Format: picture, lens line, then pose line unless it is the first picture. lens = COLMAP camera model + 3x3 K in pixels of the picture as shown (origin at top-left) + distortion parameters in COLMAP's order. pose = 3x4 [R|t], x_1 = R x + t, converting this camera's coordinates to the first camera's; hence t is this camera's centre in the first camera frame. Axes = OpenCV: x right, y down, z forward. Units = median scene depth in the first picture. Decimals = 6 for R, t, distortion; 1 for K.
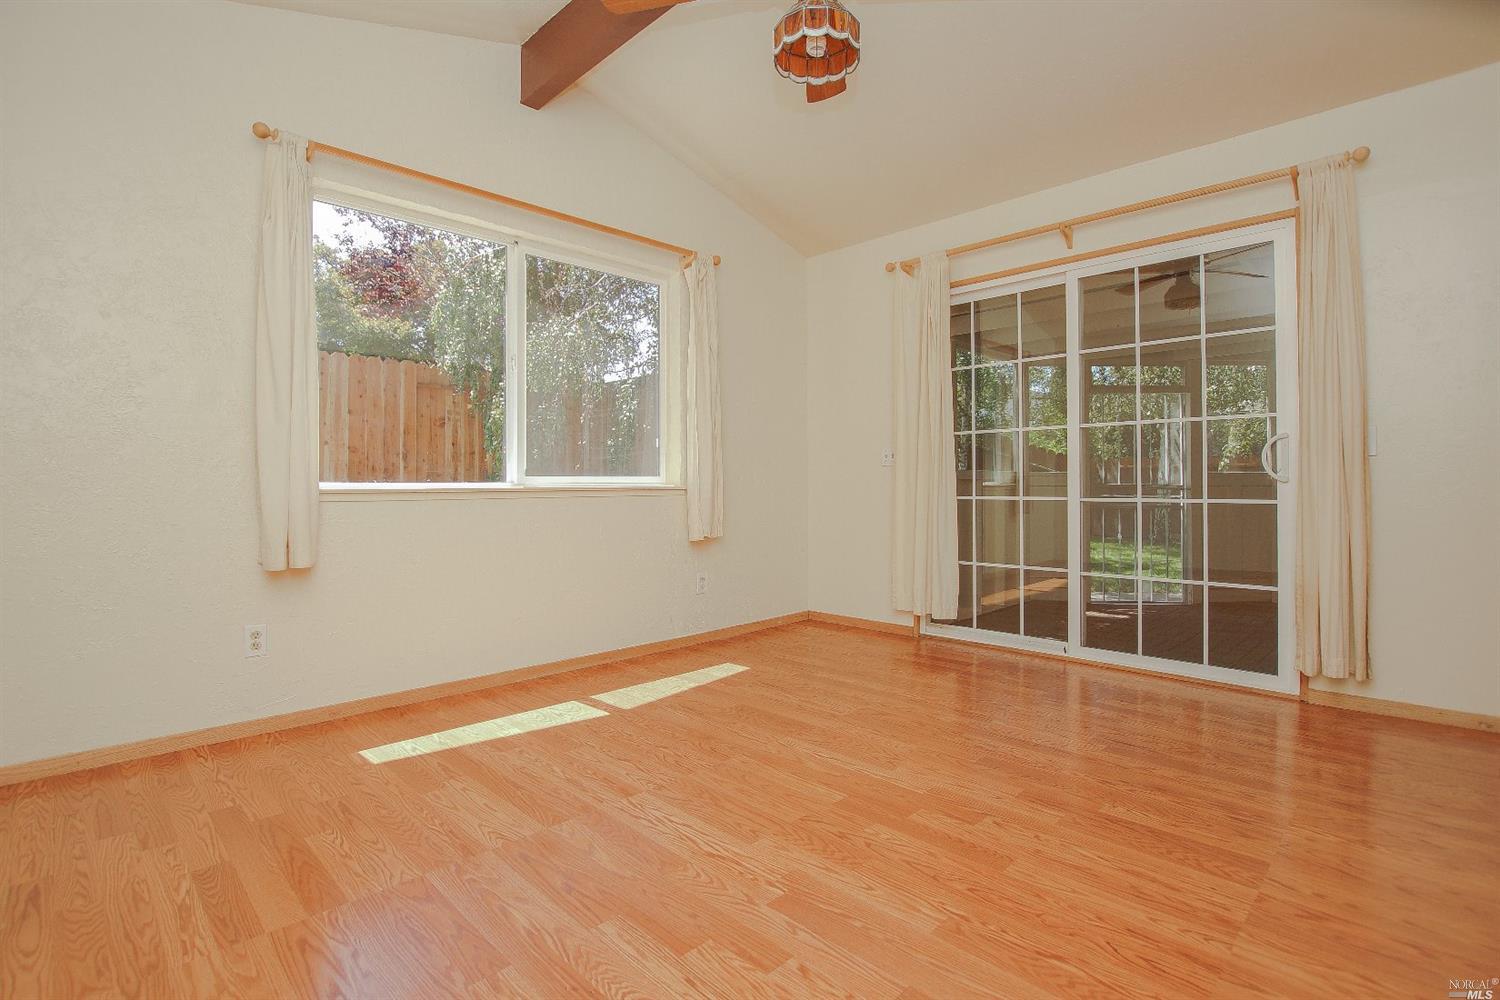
lens RADIAL K [[716.4, 0, 752.4], [0, 716.4, 488.9], [0, 0, 1]] dist [-0.028342, 0.000838]
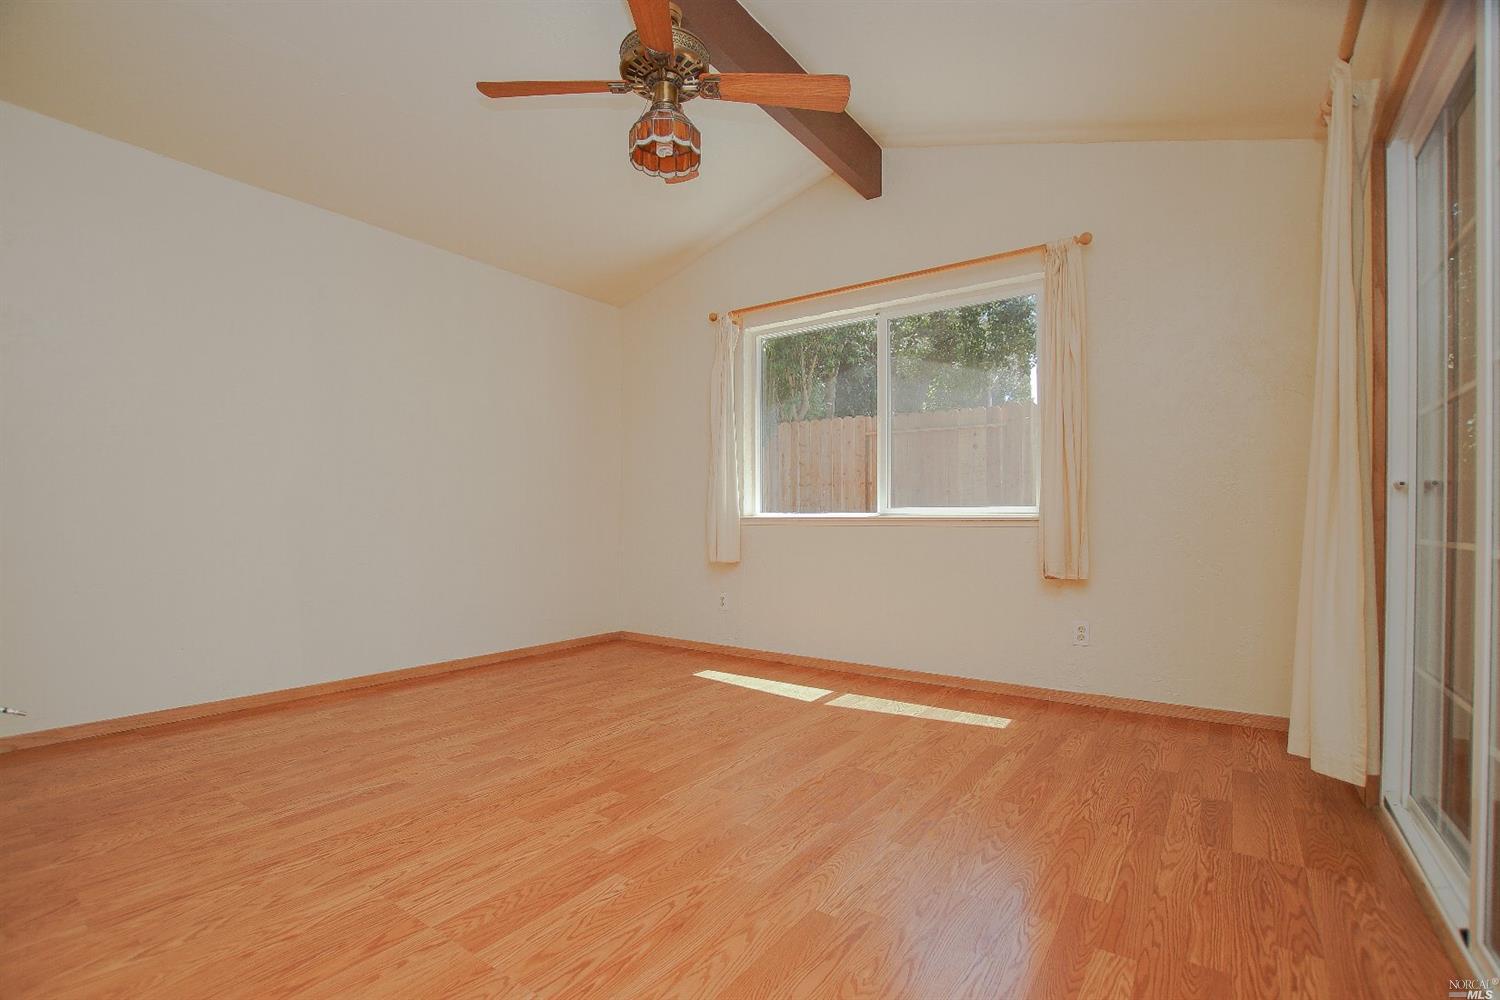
lens RADIAL K [[696.8, 0, 745.3], [0, 696.8, 529.1], [0, 0, 1]] dist [-0.028043, 0.000119]
pose [[0.153128, 0.020553, -0.987993, 1.033758], [-0.007338, 0.999780, 0.019660, -0.003185], [0.988179, 0.004240, 0.153245, 0.767896]]
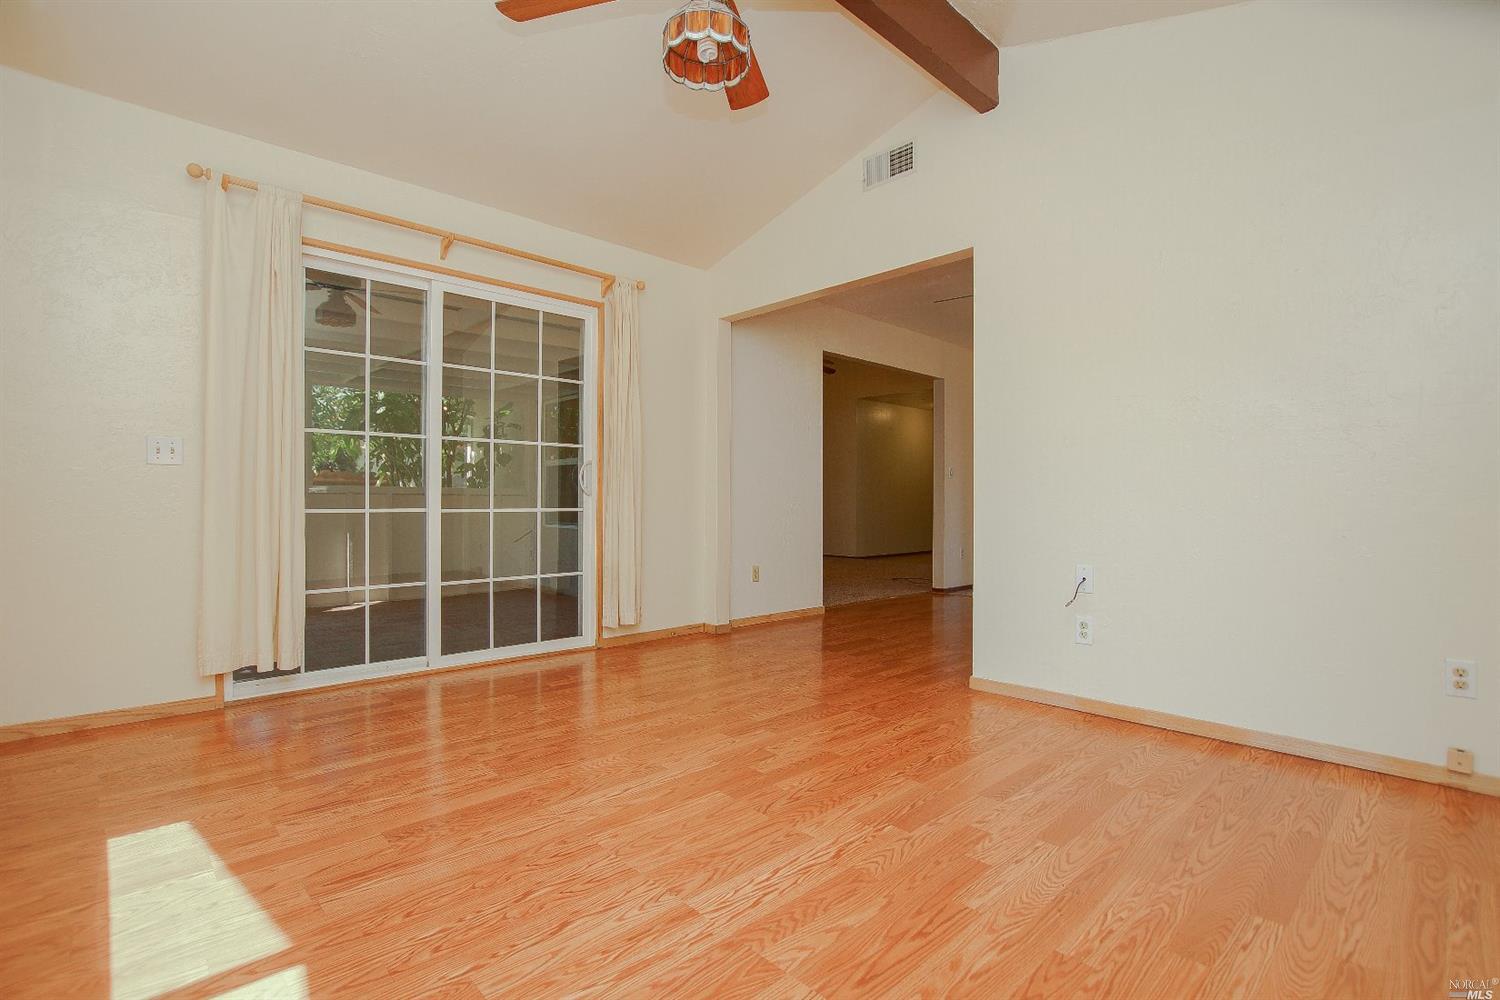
lens RADIAL K [[691.4, 0, 755.9], [0, 691.4, 518.9], [0, 0, 1]] dist [-0.032436, 0.001181]
pose [[0.023232, -0.024750, 0.999424, -0.691201], [-0.000971, 0.999692, 0.024779, 0.002189], [-0.999730, -0.001547, 0.023201, 0.728088]]
